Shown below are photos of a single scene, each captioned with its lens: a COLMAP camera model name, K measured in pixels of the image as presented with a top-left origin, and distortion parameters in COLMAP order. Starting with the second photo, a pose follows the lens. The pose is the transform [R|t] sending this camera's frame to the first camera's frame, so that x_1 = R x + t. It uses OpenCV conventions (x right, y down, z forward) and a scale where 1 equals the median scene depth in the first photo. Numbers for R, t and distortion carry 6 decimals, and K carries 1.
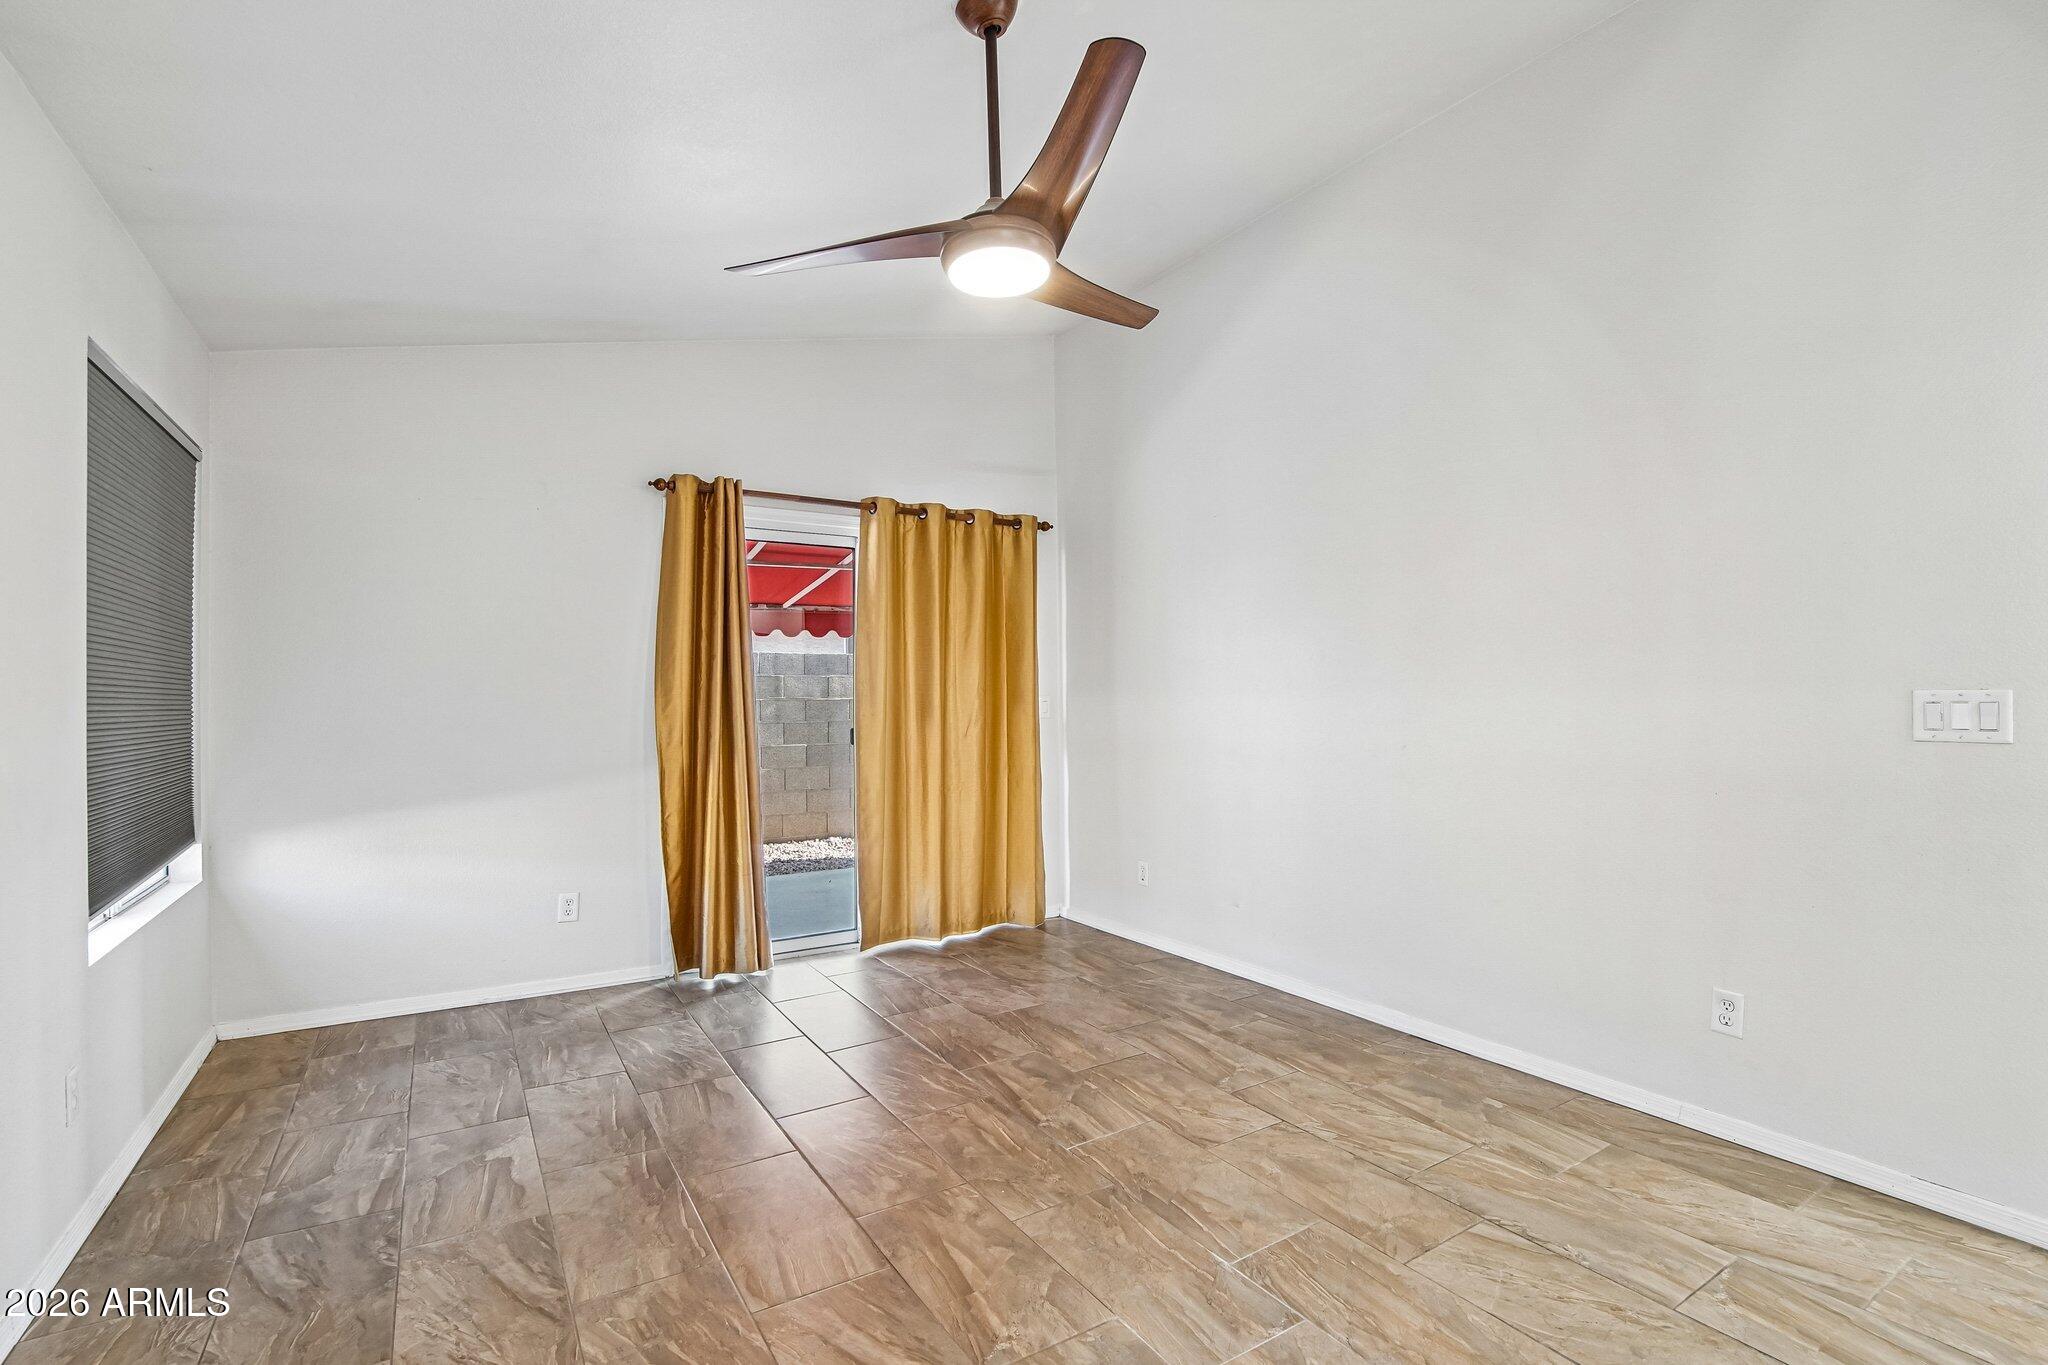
lens RADIAL K [[923.2, 0, 1021.3], [0, 923.2, 685.0], [0, 0, 1]] dist [-0.001706, 0.000594]
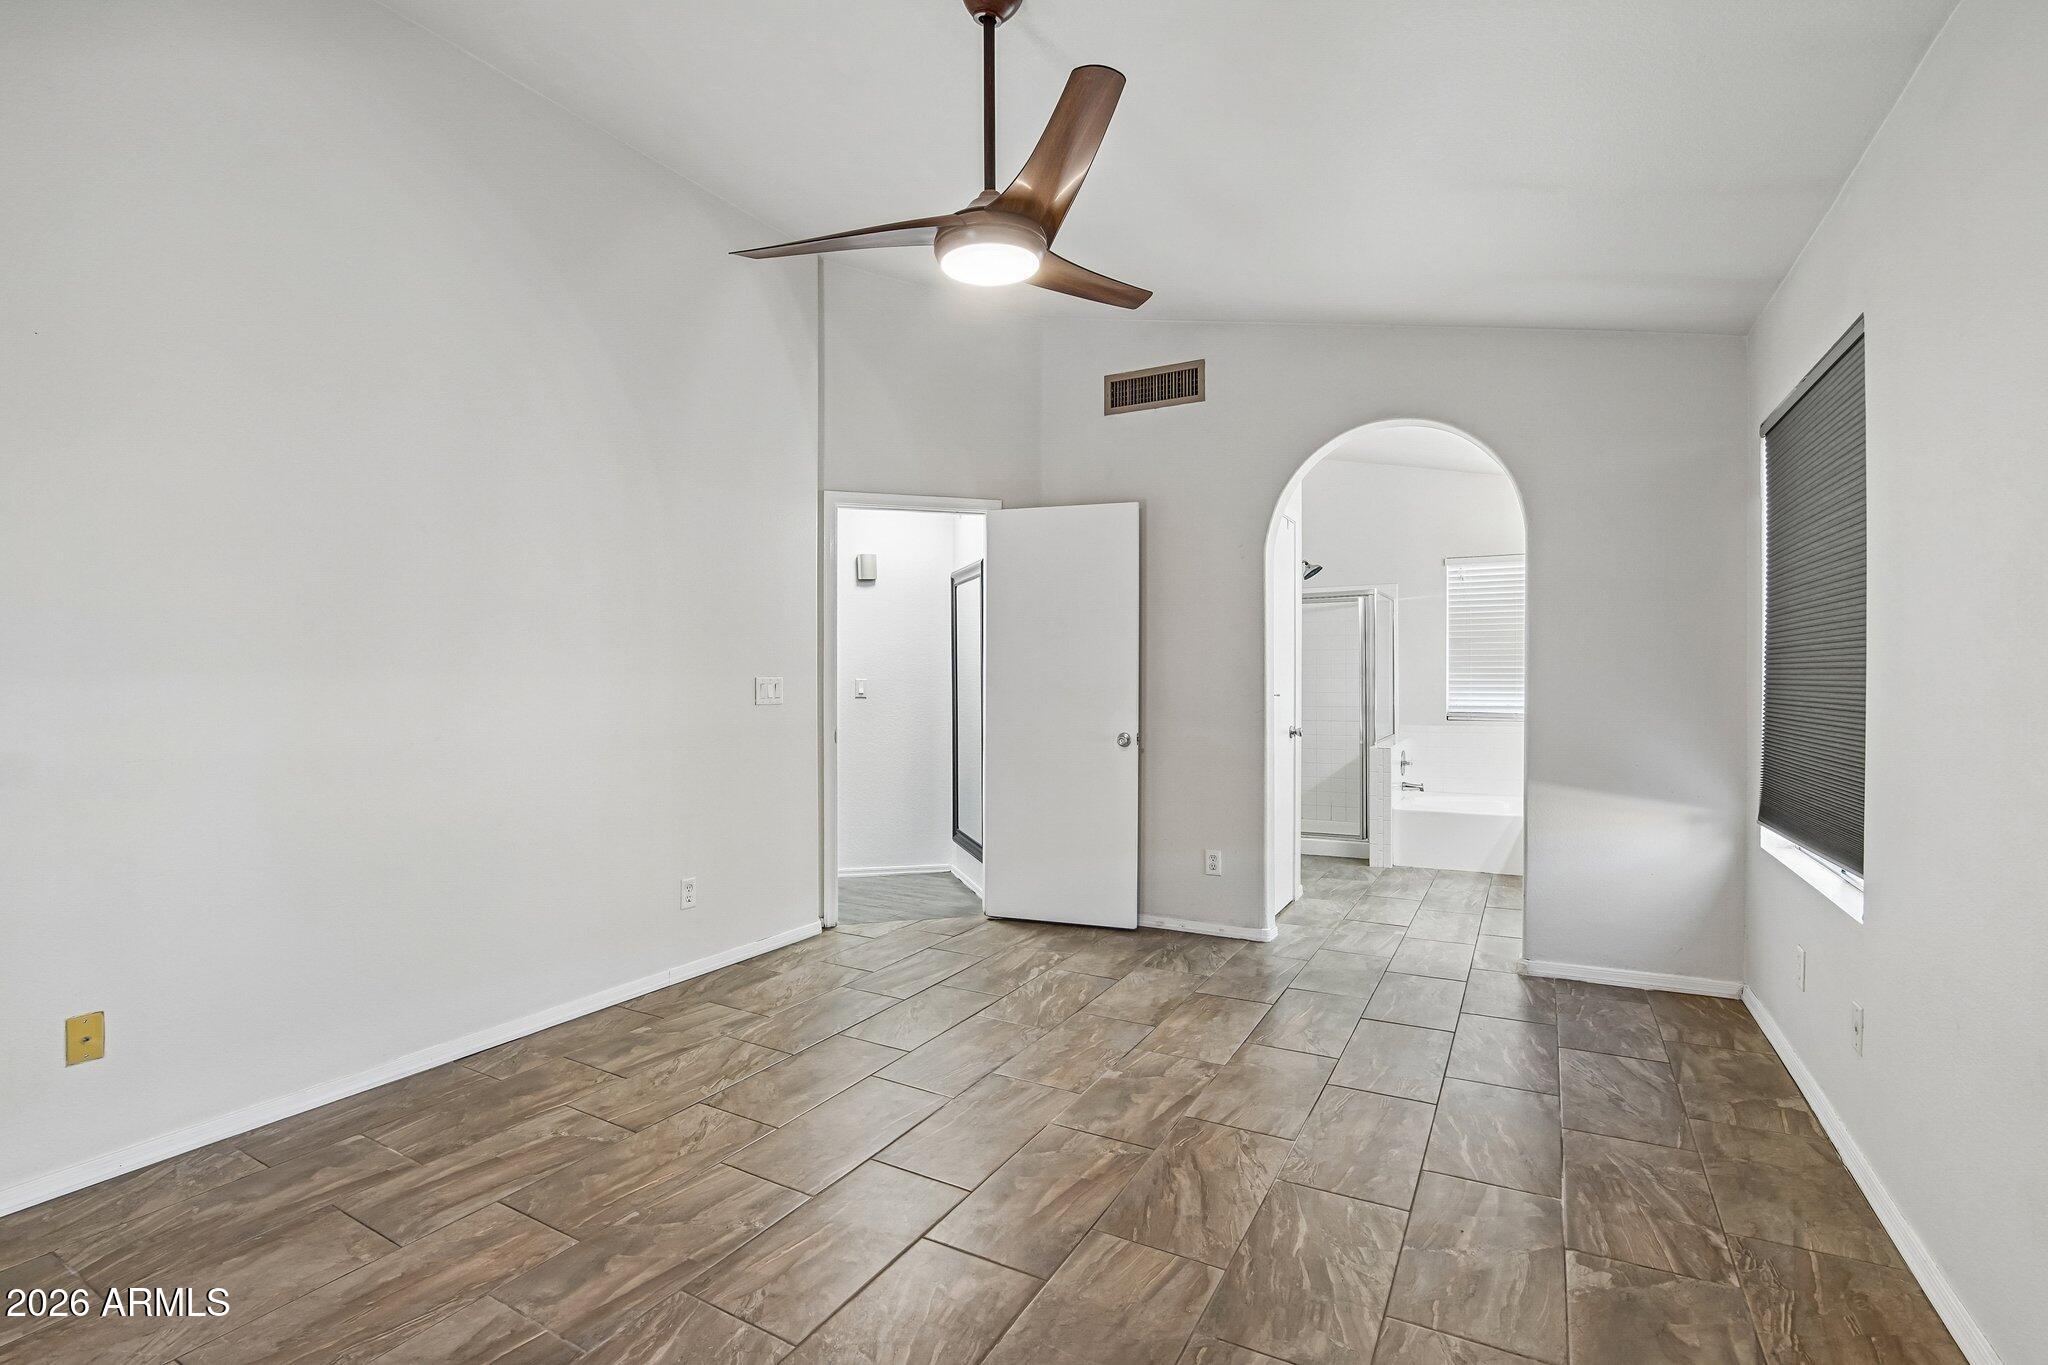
lens RADIAL K [[923.2, 0, 1020.7], [0, 923.2, 690.7], [0, 0, 1]] dist [-0.001706, 0.000594]
pose [[-0.471233, 0.003185, 0.882003, -0.701314], [-0.009736, 0.999914, -0.008812, 0.034103], [-0.881955, -0.012739, -0.471162, 1.089788]]
